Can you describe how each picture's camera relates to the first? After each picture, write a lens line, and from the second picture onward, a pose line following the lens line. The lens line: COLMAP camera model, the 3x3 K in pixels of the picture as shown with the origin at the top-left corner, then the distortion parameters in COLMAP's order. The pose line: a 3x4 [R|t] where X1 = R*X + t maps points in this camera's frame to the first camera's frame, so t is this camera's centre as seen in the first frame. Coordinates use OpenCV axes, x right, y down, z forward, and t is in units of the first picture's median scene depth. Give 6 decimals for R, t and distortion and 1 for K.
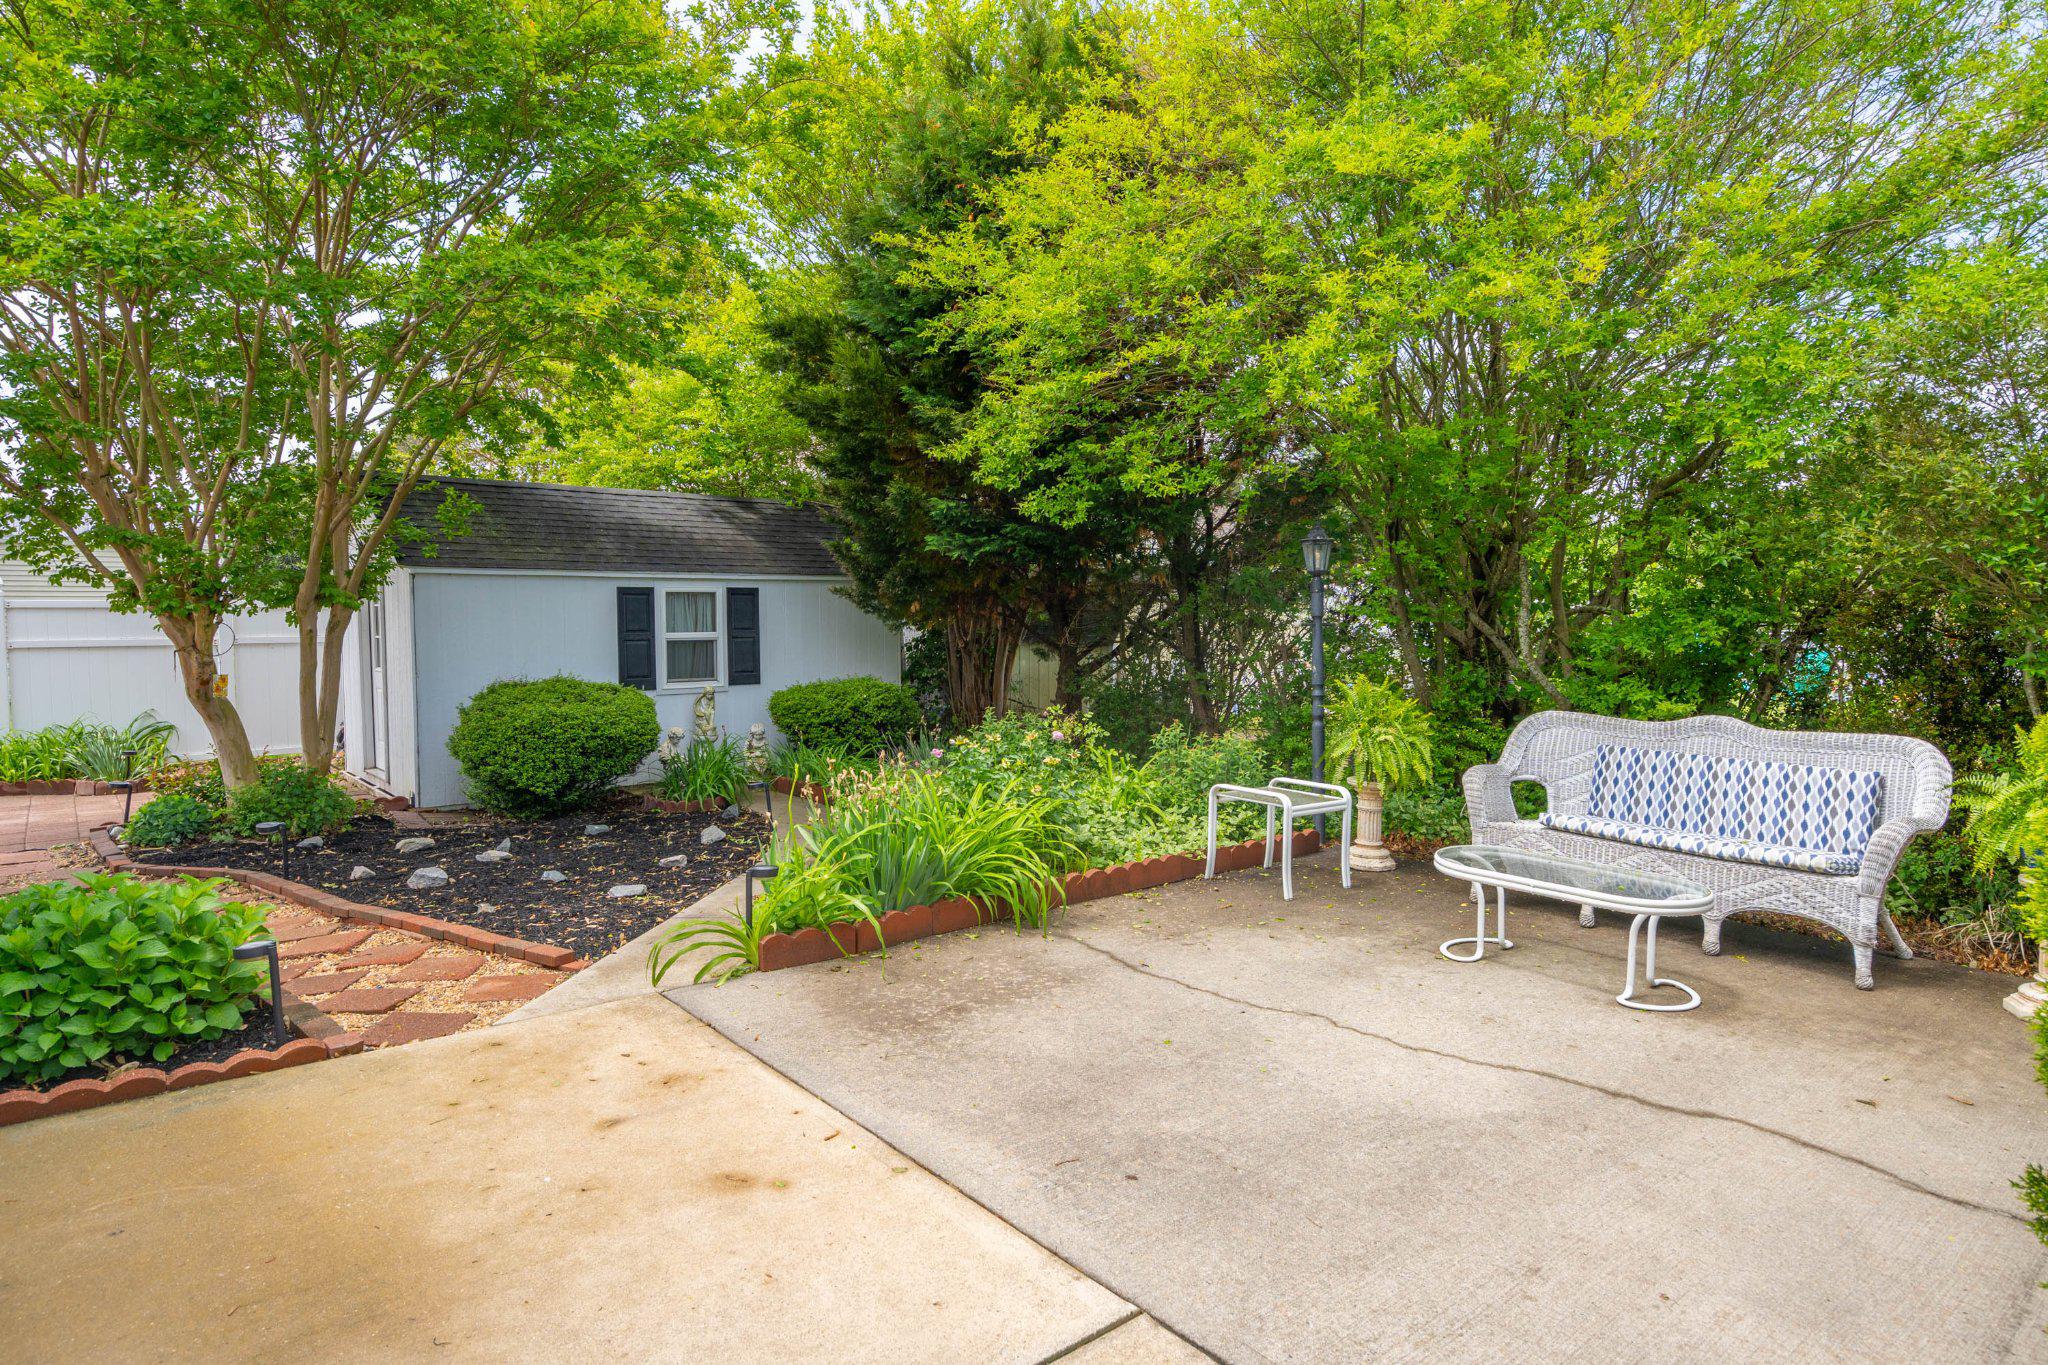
lens RADIAL K [[1172.7, 0, 1024.0], [0, 1172.7, 682.5], [0, 0, 1]] dist [-0.000099, 0.000340]
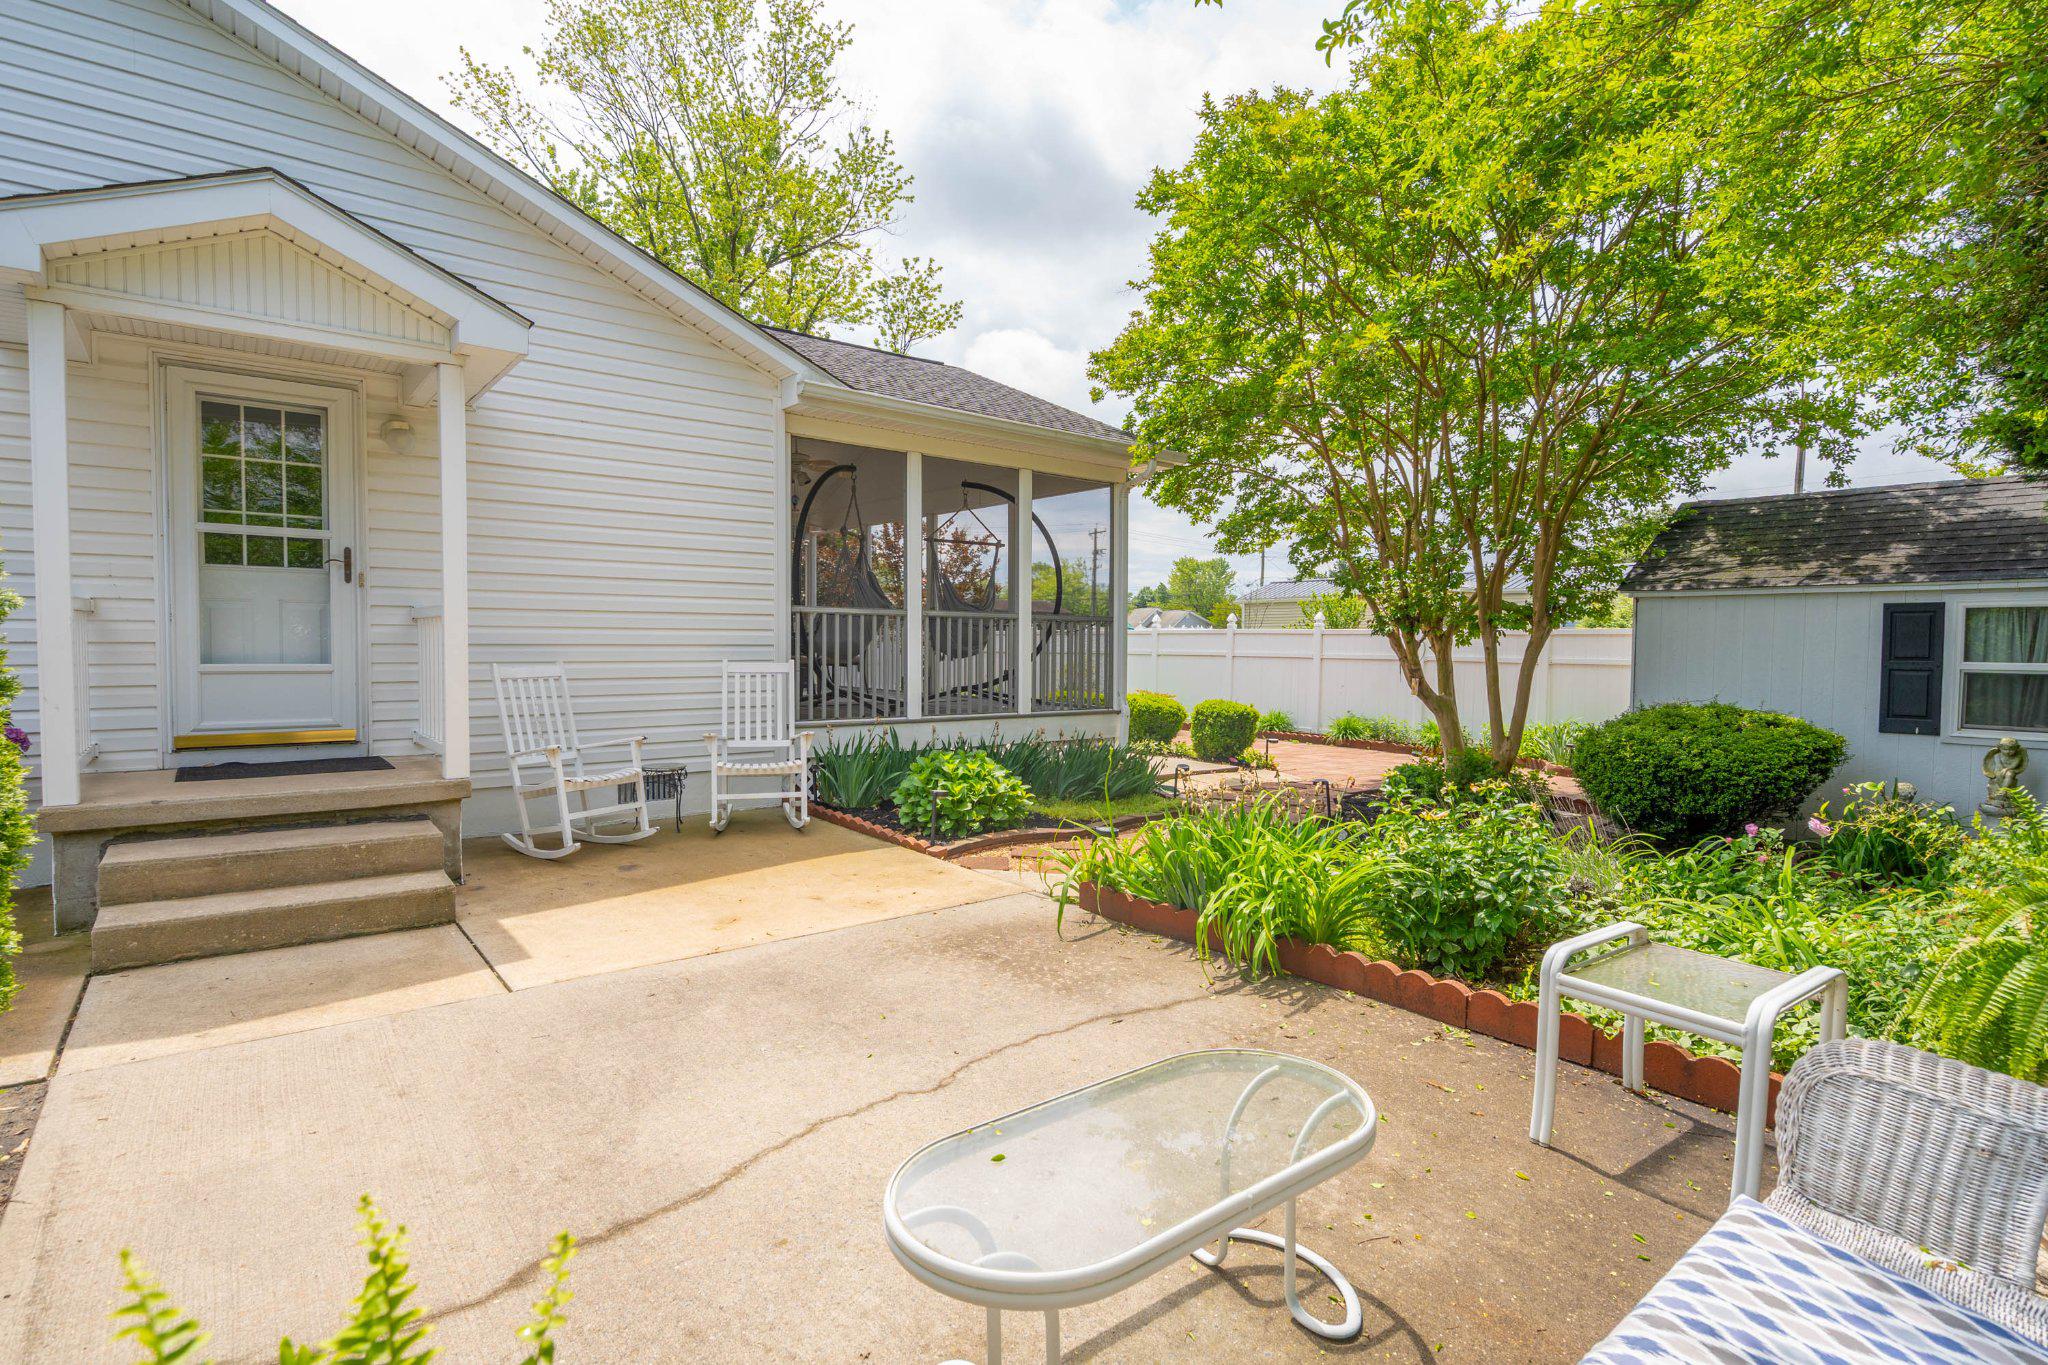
lens RADIAL K [[1029.4, 0, 1024.0], [0, 1029.4, 682.5], [0, 0, 1]] dist [-0.000174, -0.000132]
pose [[-0.032208, 0.040294, -0.998669, 0.958860], [-0.068579, 0.996743, 0.042428, -0.040696], [0.997126, 0.069854, -0.029340, 1.046690]]
